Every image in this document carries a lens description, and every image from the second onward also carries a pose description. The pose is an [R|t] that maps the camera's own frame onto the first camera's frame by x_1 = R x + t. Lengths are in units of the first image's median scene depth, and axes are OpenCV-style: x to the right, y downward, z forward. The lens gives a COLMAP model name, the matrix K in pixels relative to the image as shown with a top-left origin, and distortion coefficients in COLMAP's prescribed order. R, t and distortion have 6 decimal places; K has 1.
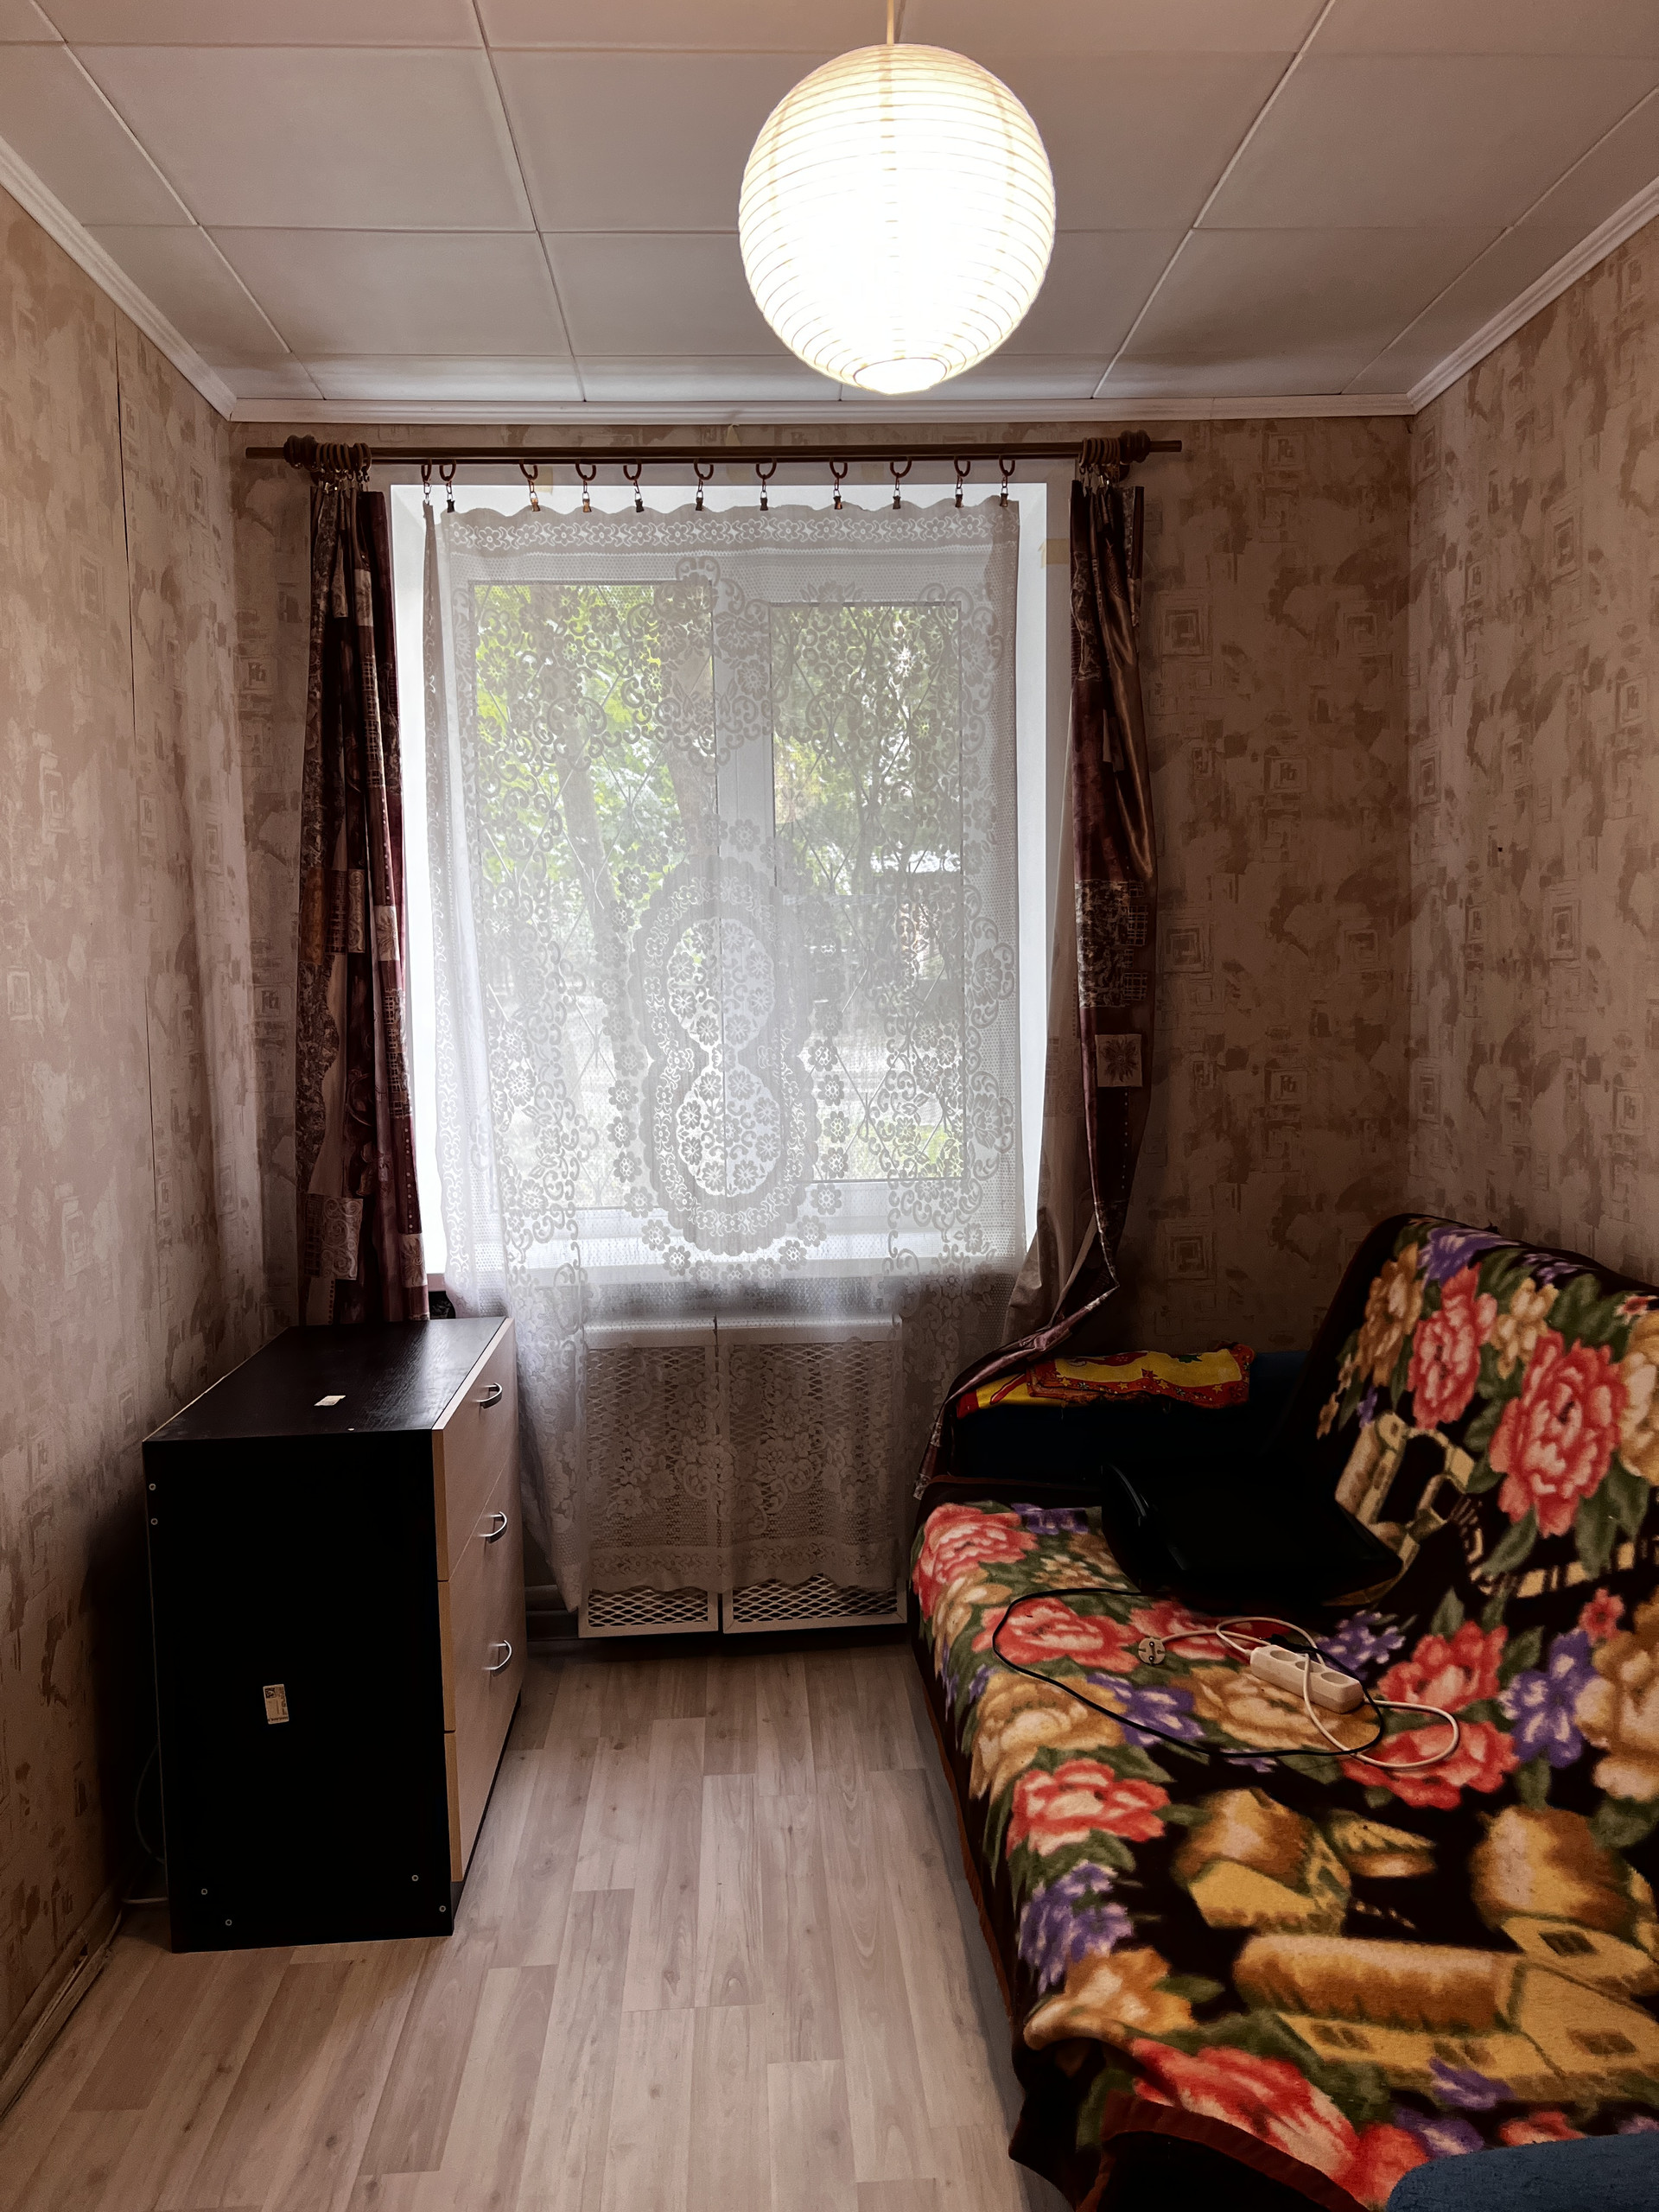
lens RADIAL K [[1638.7, 0, 829.5], [0, 1638.7, 1106.0], [0, 0, 1]] dist [0.109492, -0.198635]
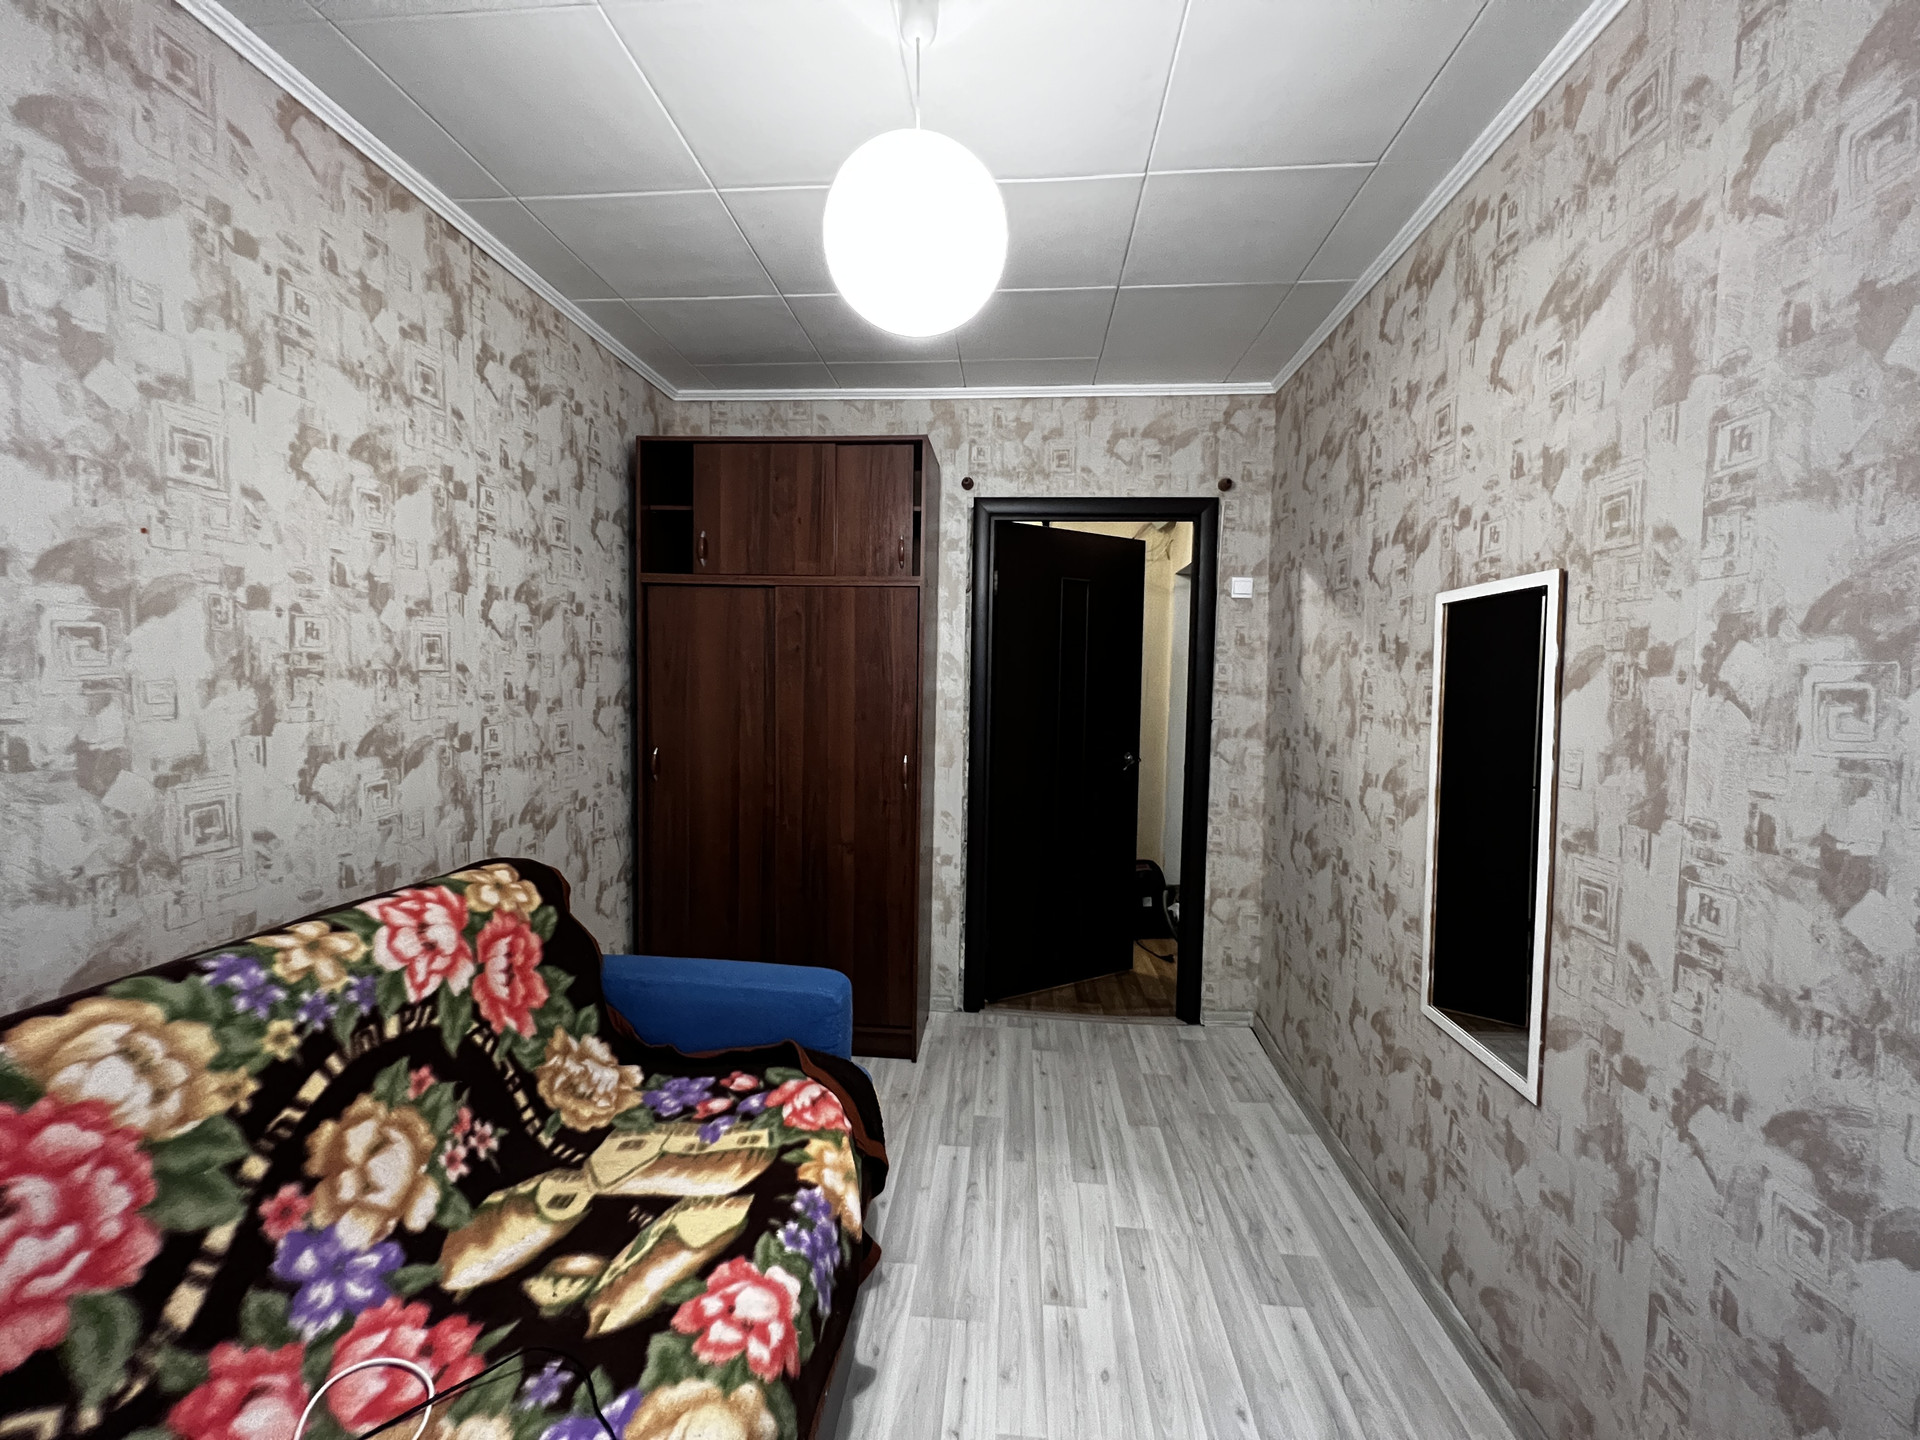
lens RADIAL K [[763.9, 0, 960.0], [0, 763.9, 720.0], [0, 0, 1]] dist [0.001900, -0.000035]
pose [[-0.991572, 0.000308, 0.129555, -0.089338], [0.017269, 0.991388, 0.129815, -0.109684], [-0.128399, 0.130959, -0.983038, 1.495320]]
